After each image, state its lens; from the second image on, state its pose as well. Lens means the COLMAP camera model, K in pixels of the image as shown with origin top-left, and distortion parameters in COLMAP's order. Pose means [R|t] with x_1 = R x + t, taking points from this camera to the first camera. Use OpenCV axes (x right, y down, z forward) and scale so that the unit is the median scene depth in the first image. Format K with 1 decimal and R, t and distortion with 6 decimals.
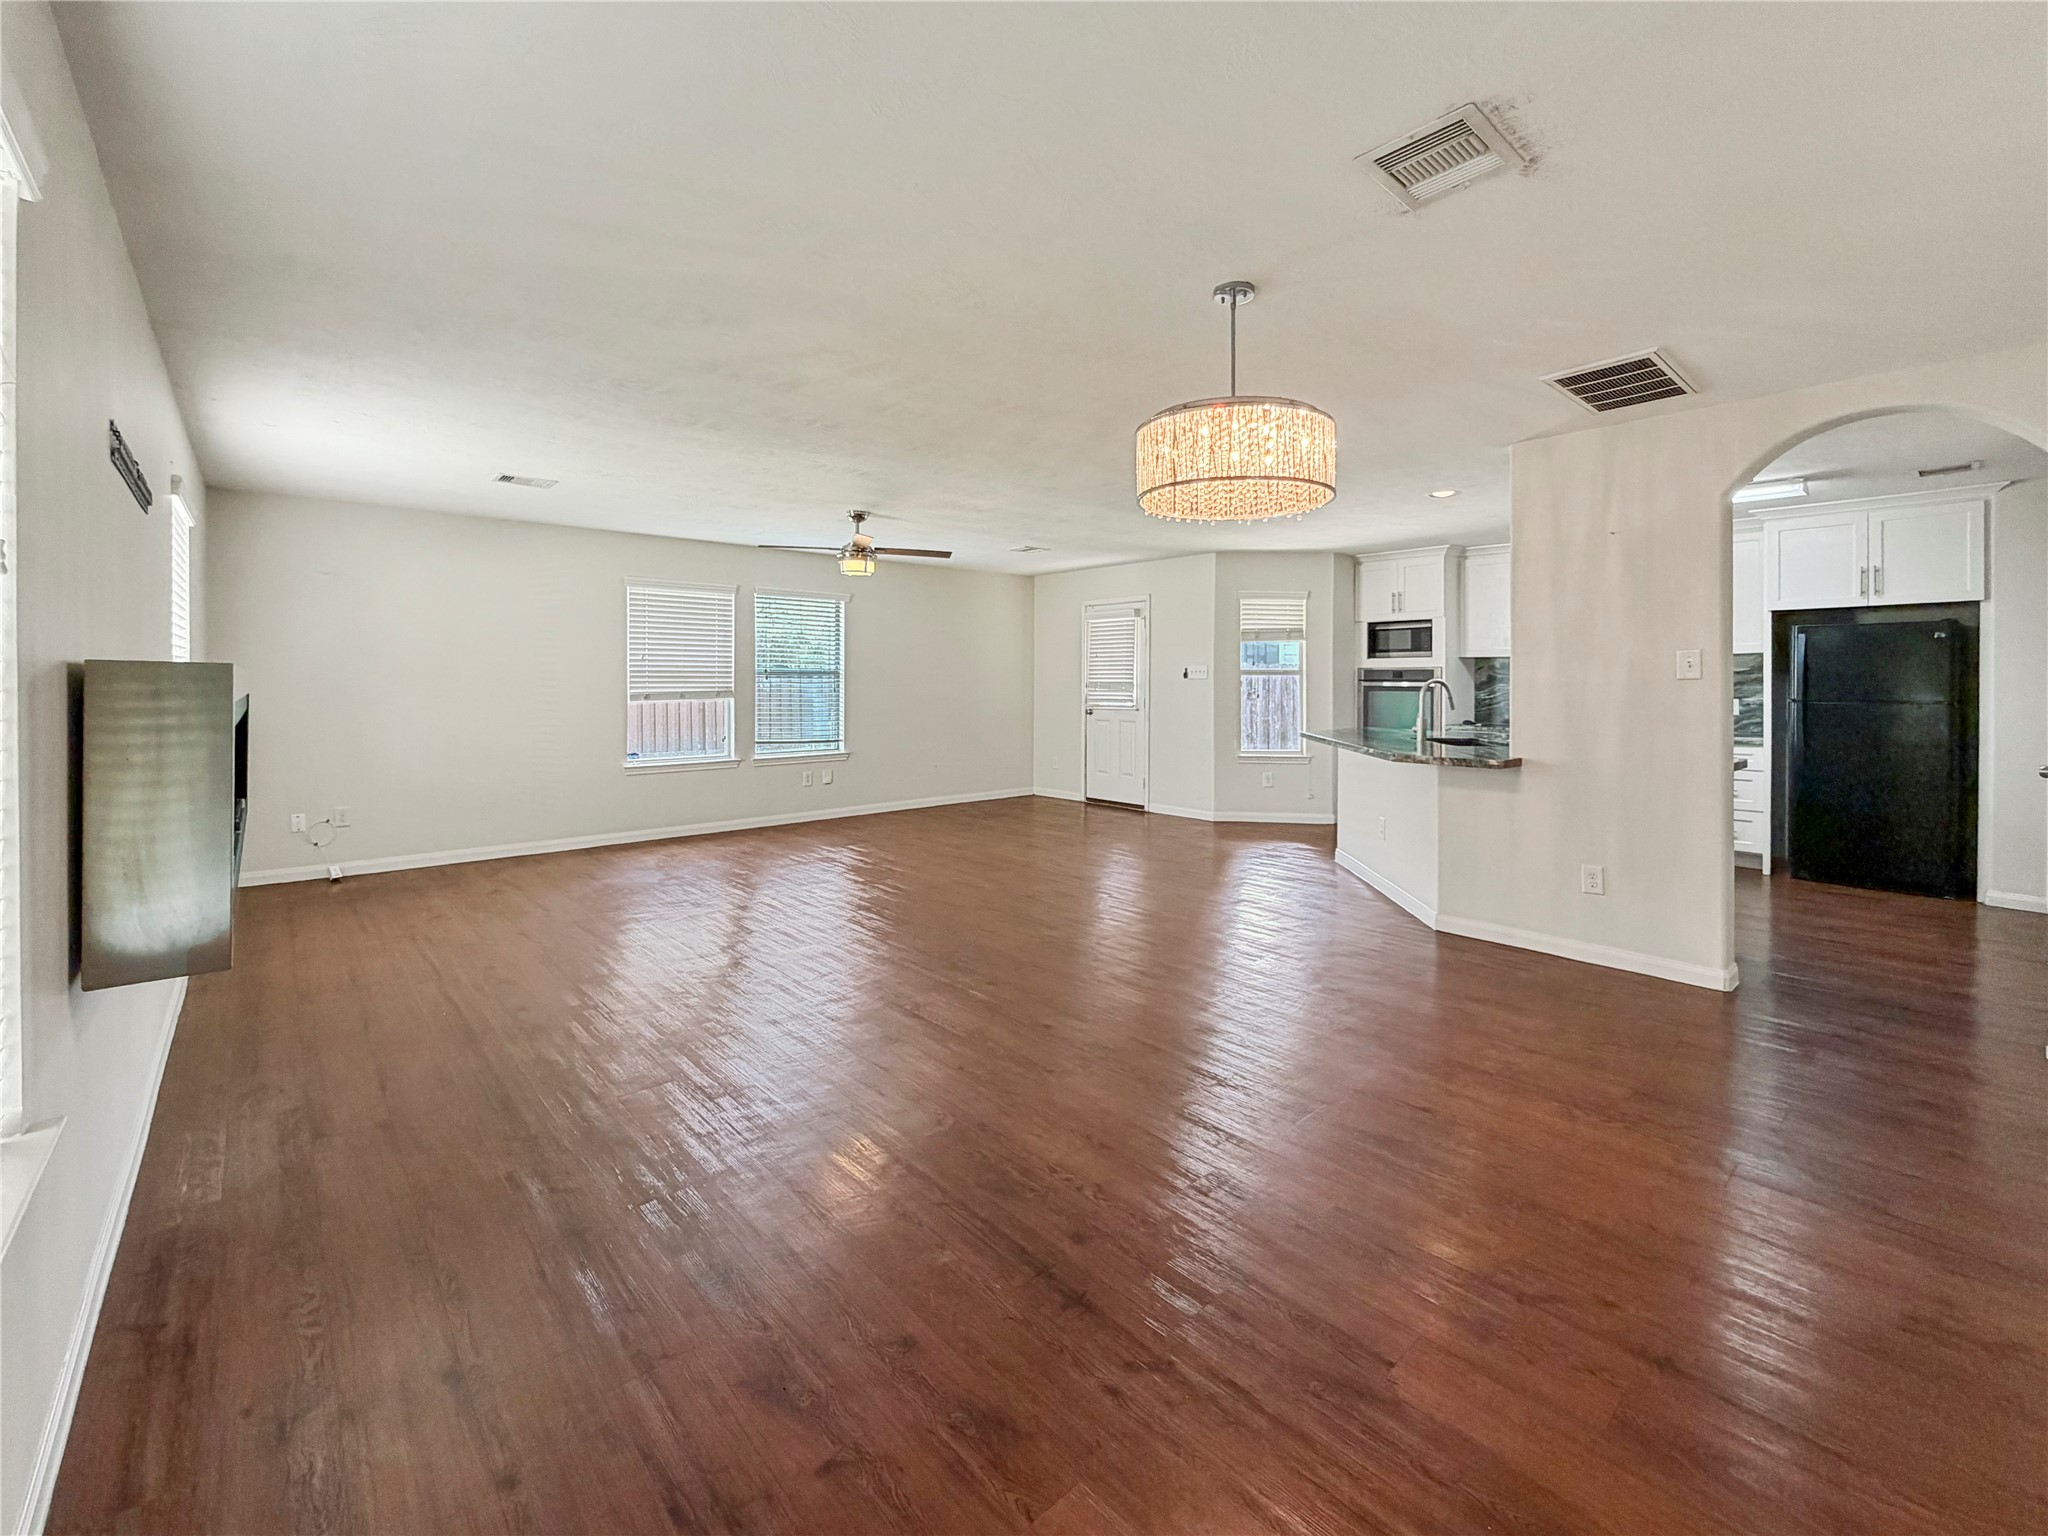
lens RADIAL K [[838.6, 0, 1026.1], [0, 838.6, 696.0], [0, 0, 1]] dist [-0.008995, -0.000021]
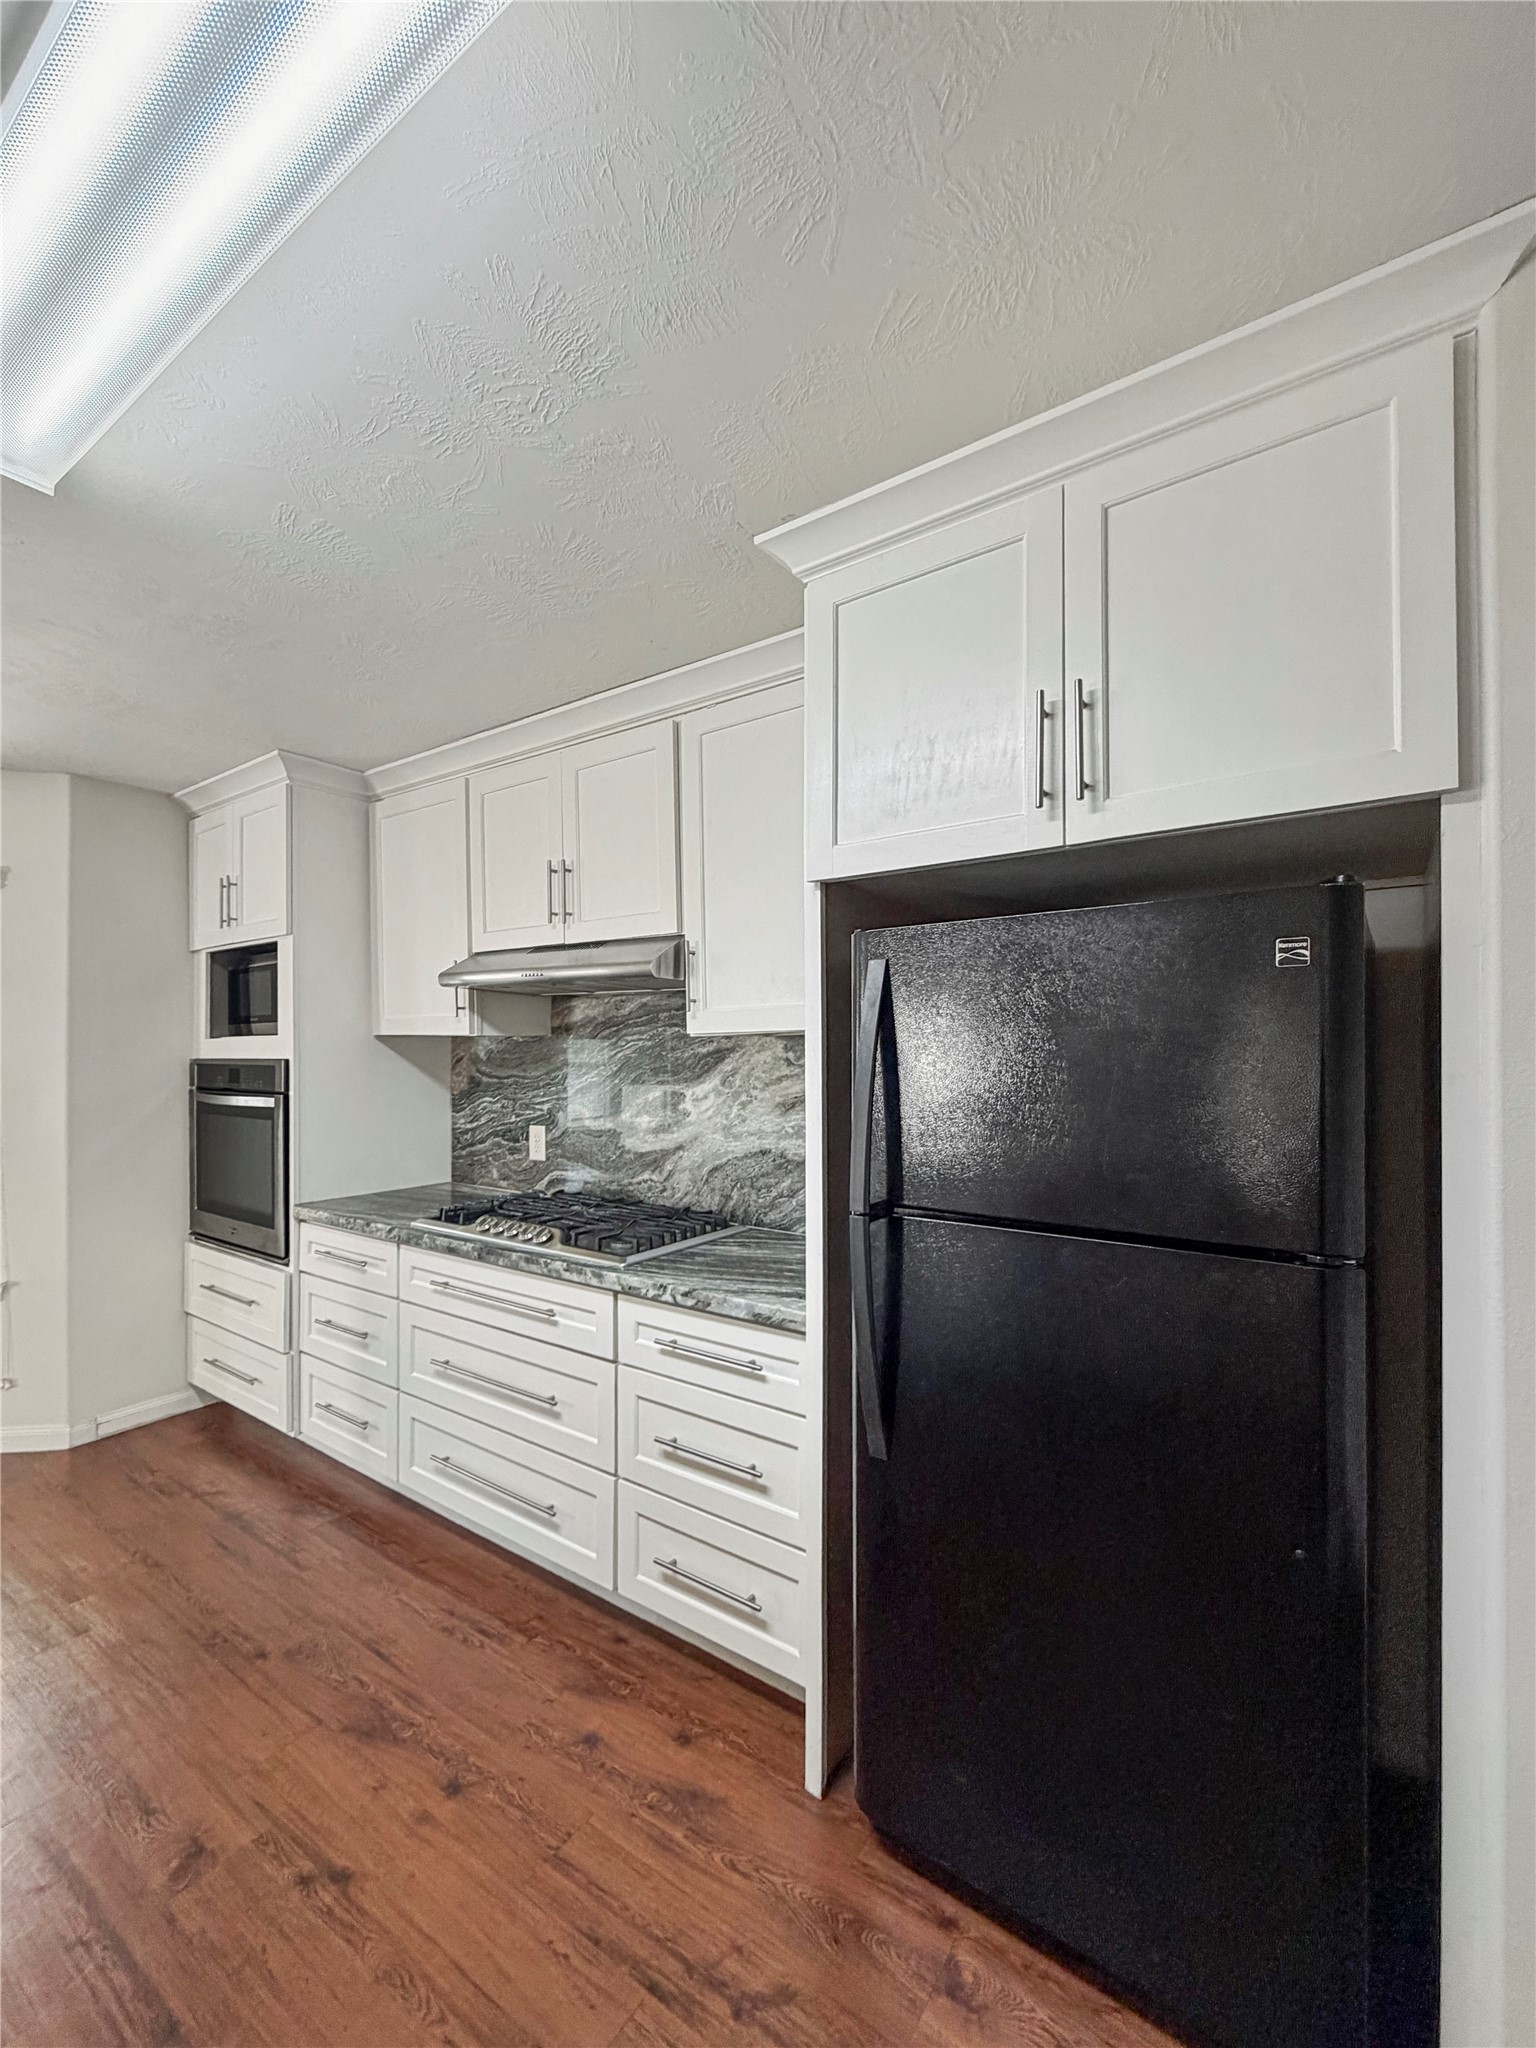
lens RADIAL K [[844.6, 0, 769.1], [0, 844.6, 1066.3], [0, 0, 1]] dist [-0.000575, 0.000002]
pose [[0.970481, 0.003285, 0.241153, 0.669828], [-0.000842, 0.999947, -0.010234, -0.029634], [-0.241174, 0.009729, 0.970433, 0.597636]]
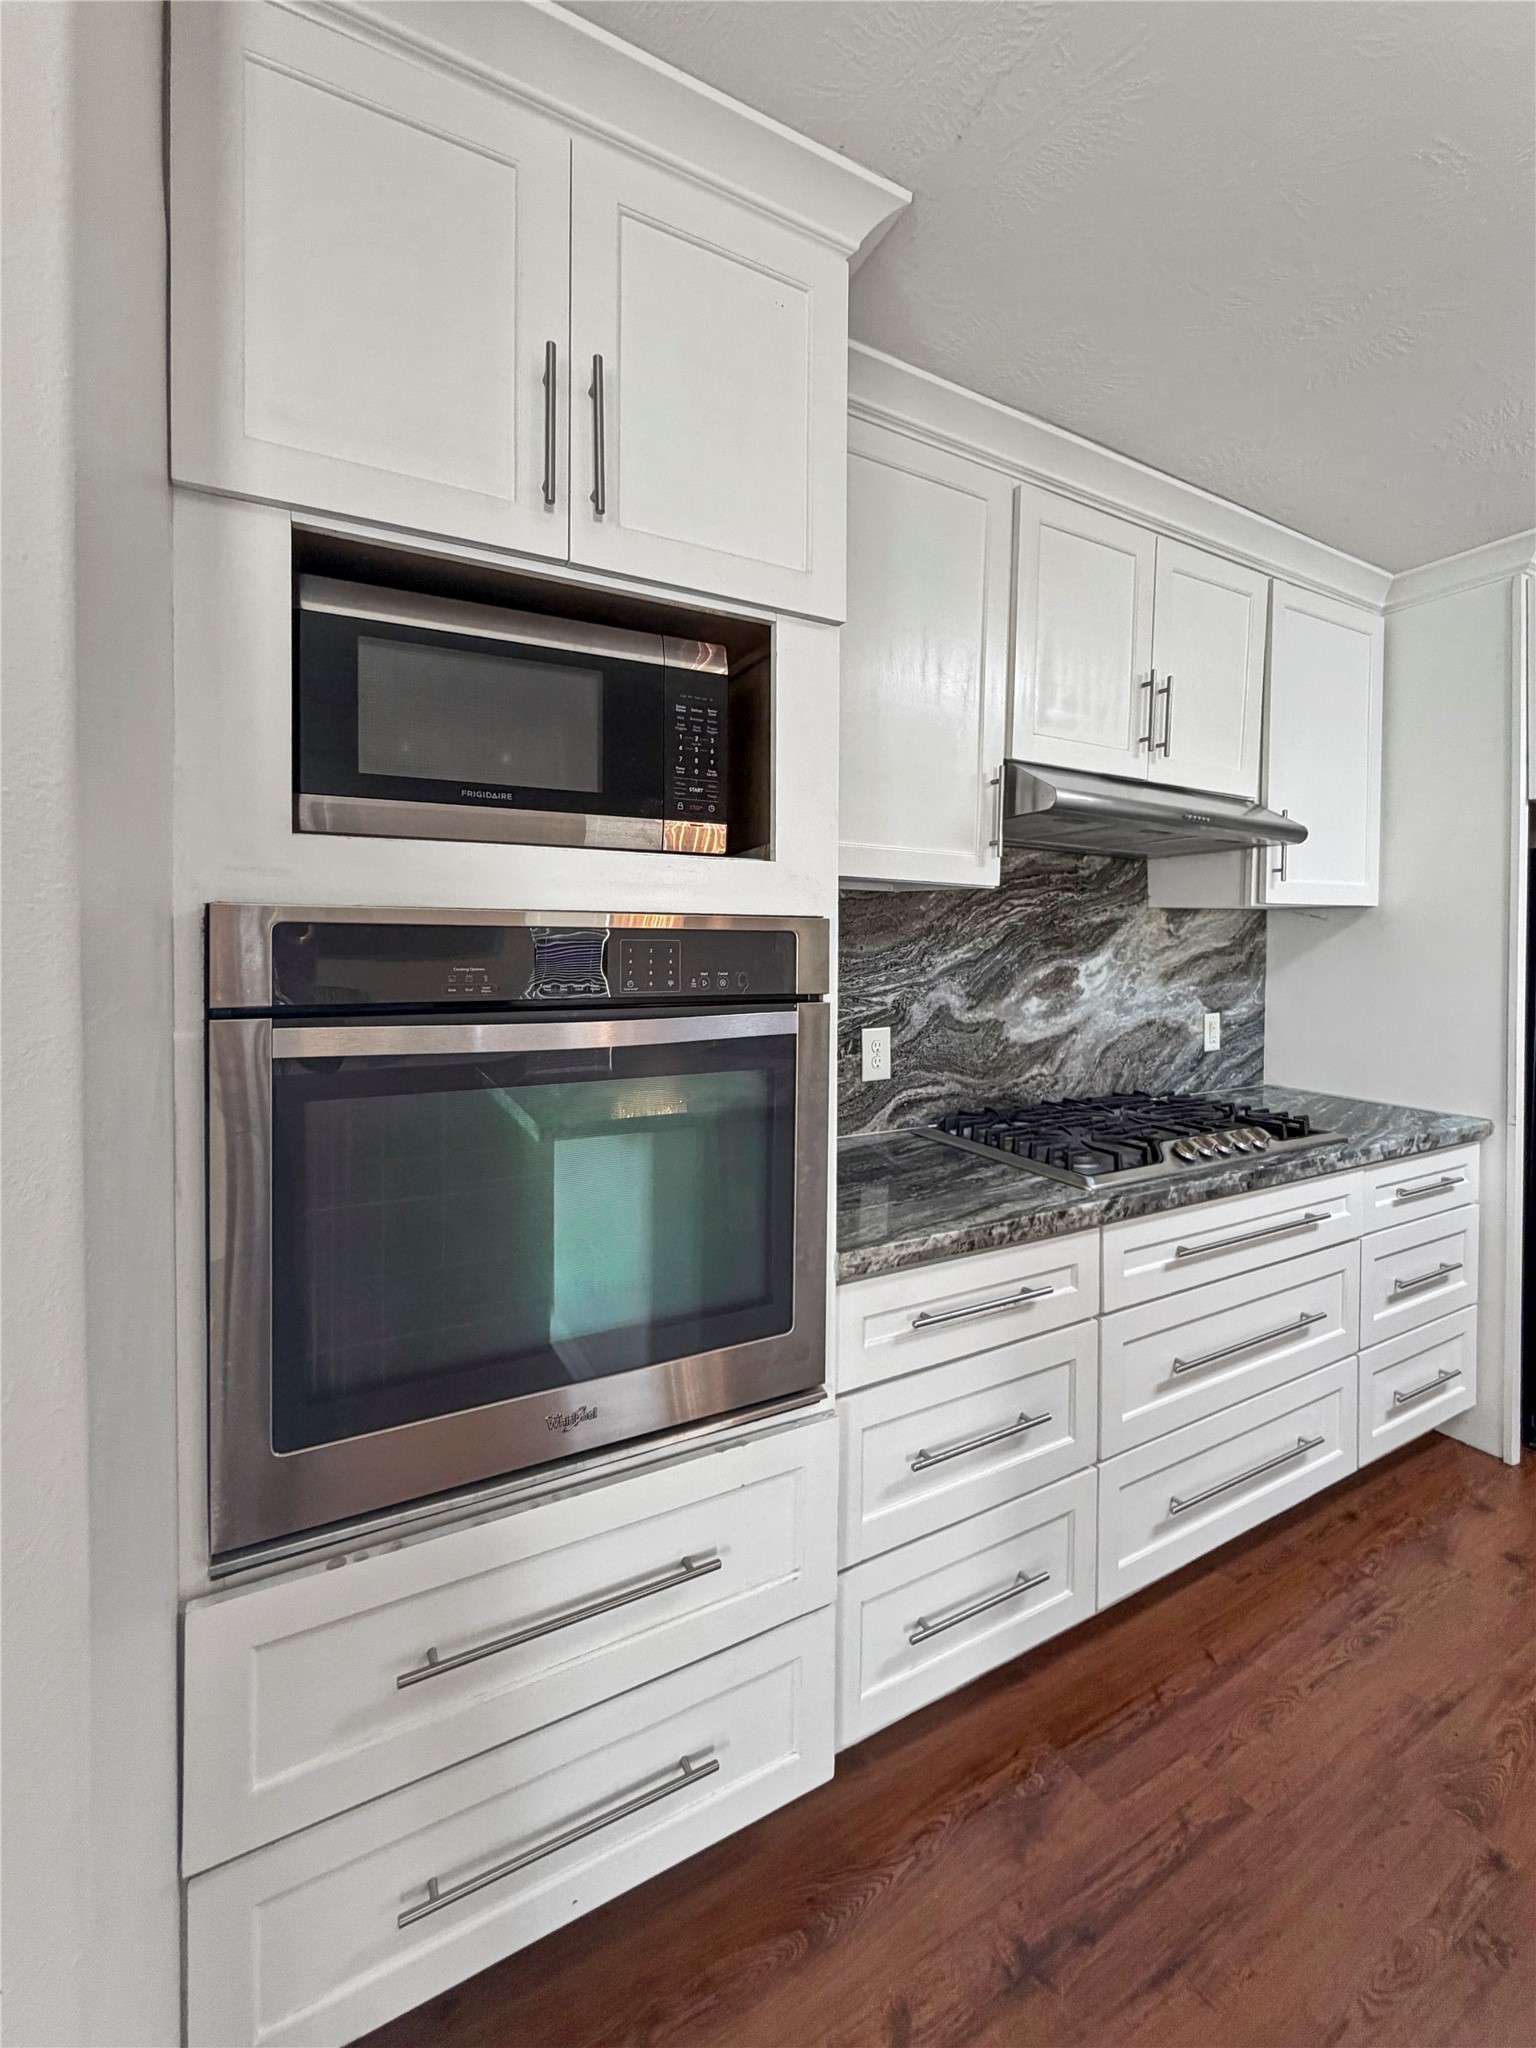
lens RADIAL K [[847.4, 0, 770.9], [0, 847.4, 963.9], [0, 0, 1]] dist [-0.002056, 0.000057]
pose [[0.220197, -0.019212, 0.975266, 0.352170], [0.014563, 0.999759, 0.016407, -0.030398], [-0.975347, 0.010590, 0.220423, 1.046539]]
